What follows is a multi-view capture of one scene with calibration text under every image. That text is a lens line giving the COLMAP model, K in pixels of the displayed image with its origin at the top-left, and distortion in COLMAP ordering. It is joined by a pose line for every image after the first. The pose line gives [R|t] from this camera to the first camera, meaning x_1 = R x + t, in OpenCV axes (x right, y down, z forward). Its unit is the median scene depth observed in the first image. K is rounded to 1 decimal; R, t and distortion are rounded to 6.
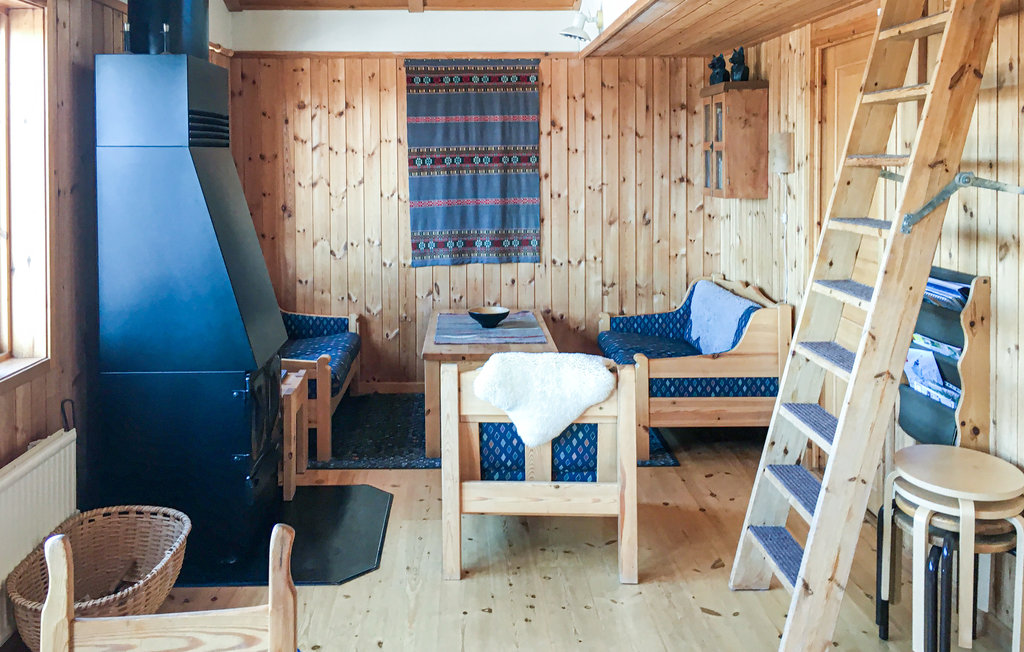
lens RADIAL K [[2481.9, 0, 512.0], [0, 2481.9, 326.0], [0, 0, 1]] dist [0.008644, -0.576670]
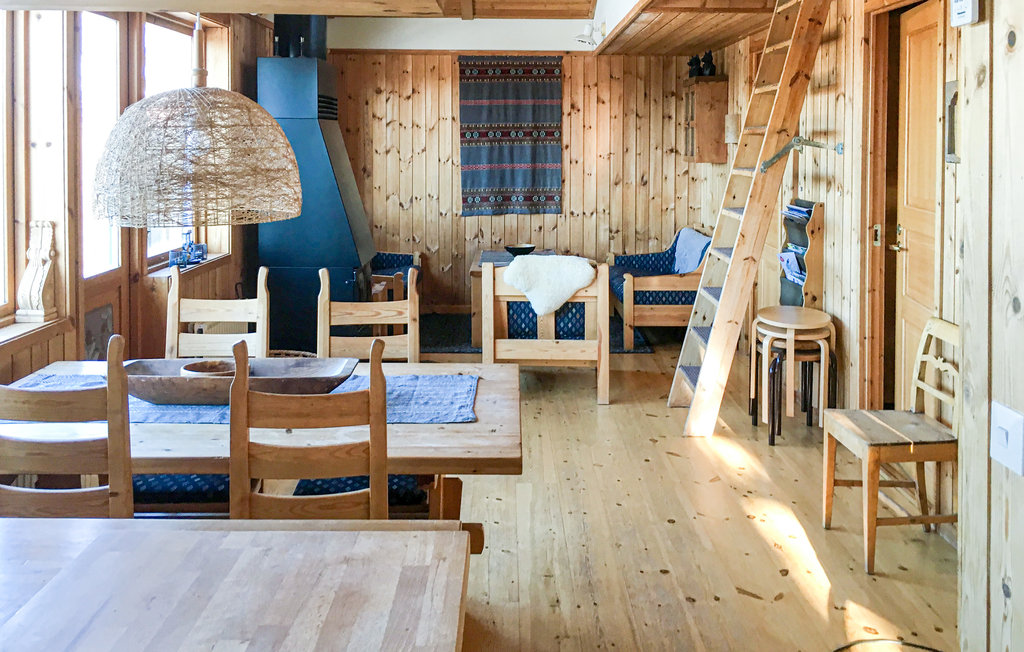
lens RADIAL K [[2481.9, 0, 512.0], [0, 2481.9, 326.0], [0, 0, 1]] dist [0.008644, -0.576670]
pose [[0.999784, 0.009229, -0.018638, 0.010439], [-0.009107, 0.999937, 0.006610, 0.025160], [0.018698, -0.006438, 0.999804, -0.300255]]
